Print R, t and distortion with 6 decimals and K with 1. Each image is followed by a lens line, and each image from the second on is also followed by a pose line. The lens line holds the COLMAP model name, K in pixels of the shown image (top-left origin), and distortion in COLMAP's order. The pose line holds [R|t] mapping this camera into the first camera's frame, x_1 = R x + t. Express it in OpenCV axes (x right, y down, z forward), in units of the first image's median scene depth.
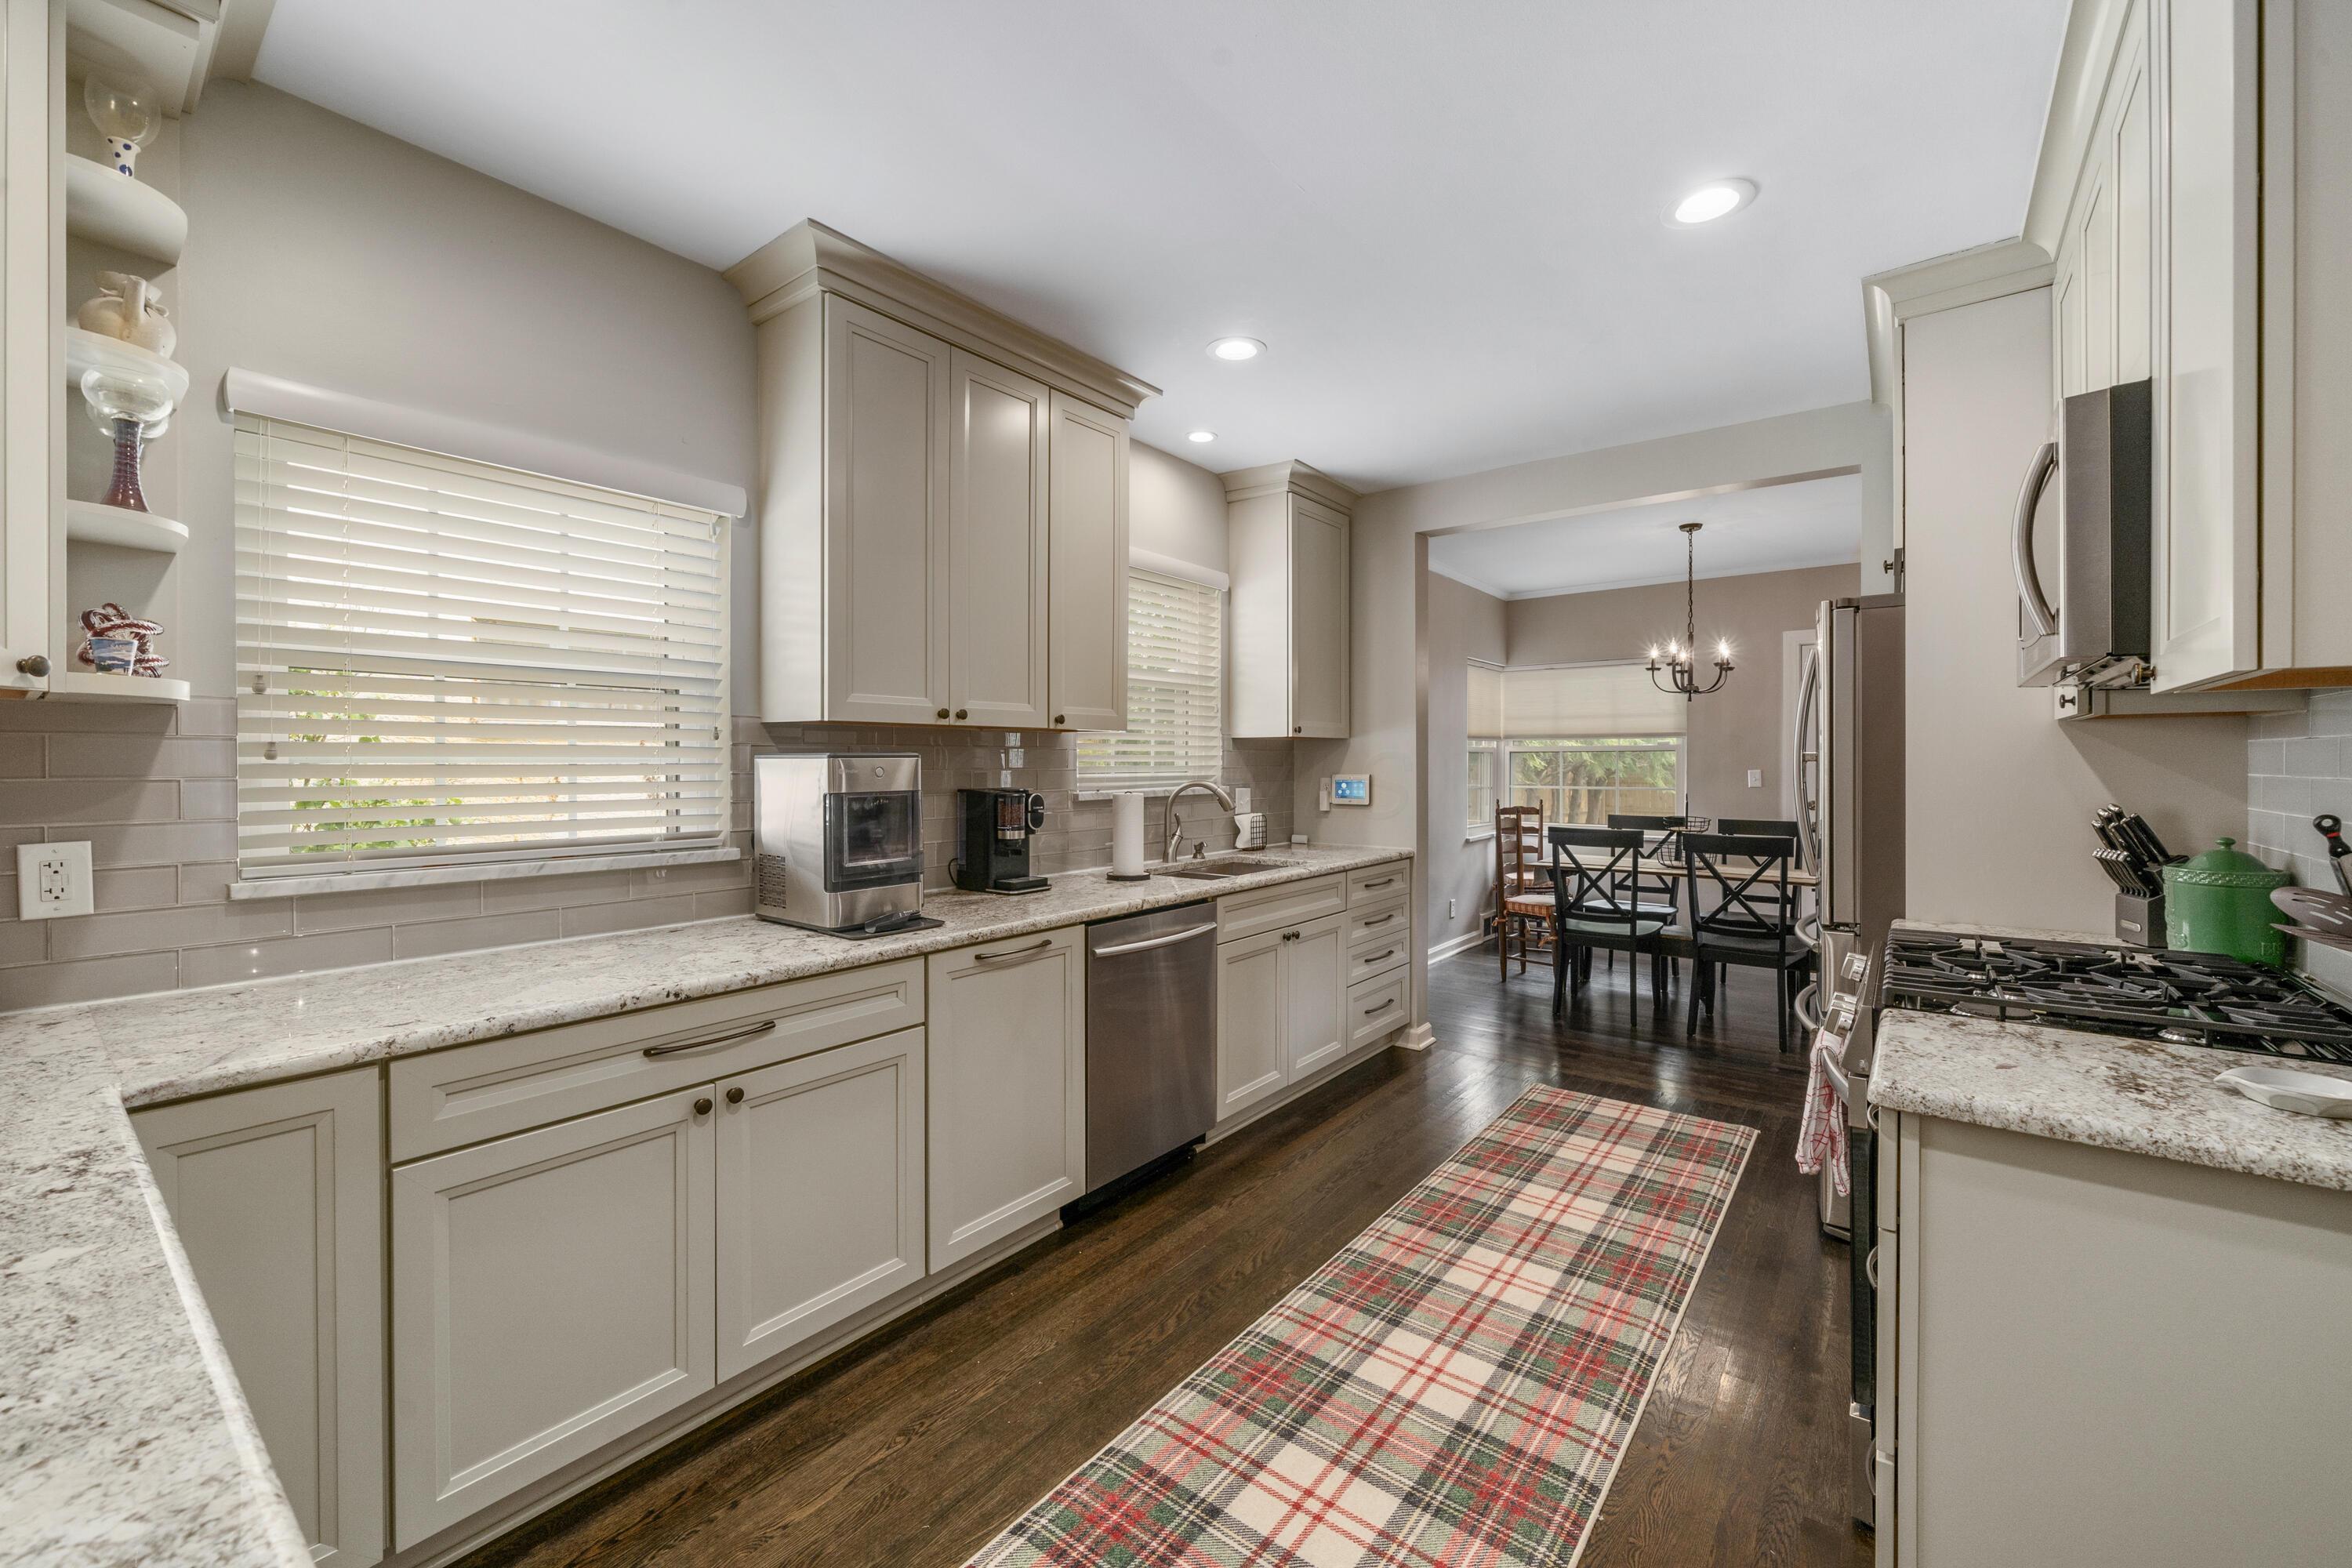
lens RADIAL K [[950.3, 0, 1174.5], [0, 950.3, 766.1], [0, 0, 1]] dist [-0.000160, -0.000038]
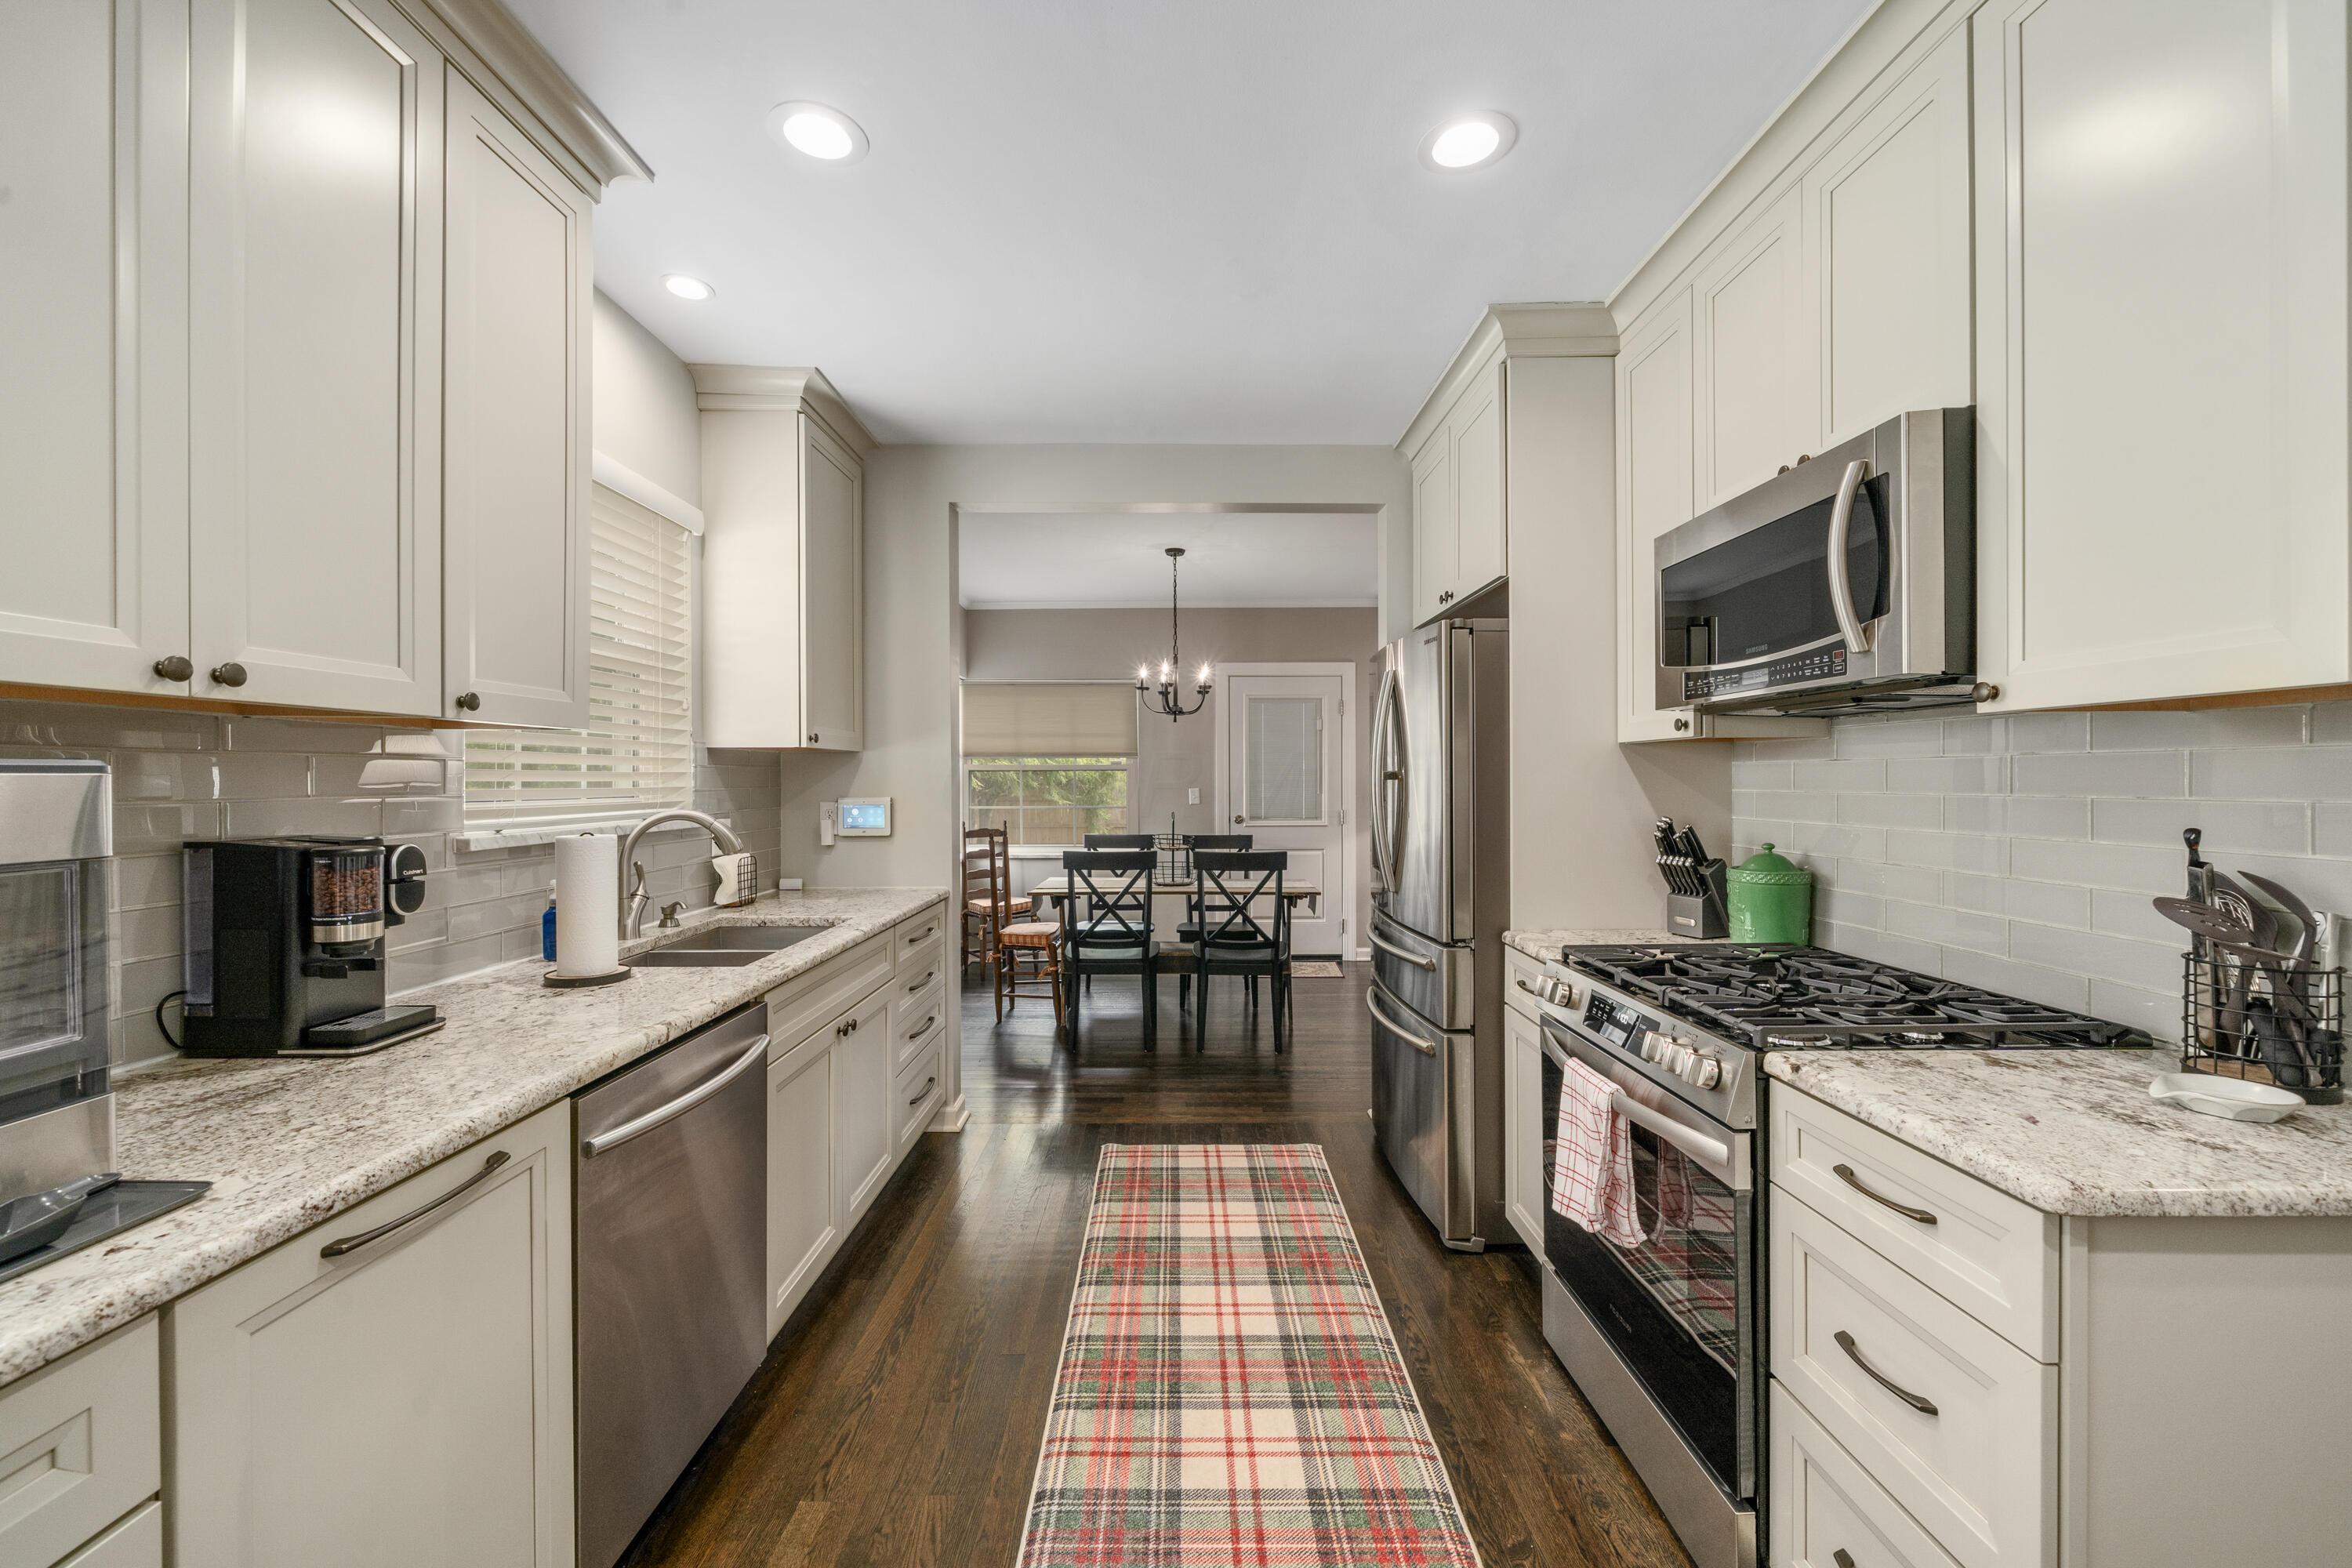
lens RADIAL K [[932.5, 0, 1176.0], [0, 932.5, 784.0], [0, 0, 1]] dist [0.000133, -0.000042]
pose [[0.786151, -0.004035, 0.618021, -0.125671], [0.005260, 0.999986, -0.000162, -0.001460], [-0.618012, 0.003378, 0.786162, 0.336791]]
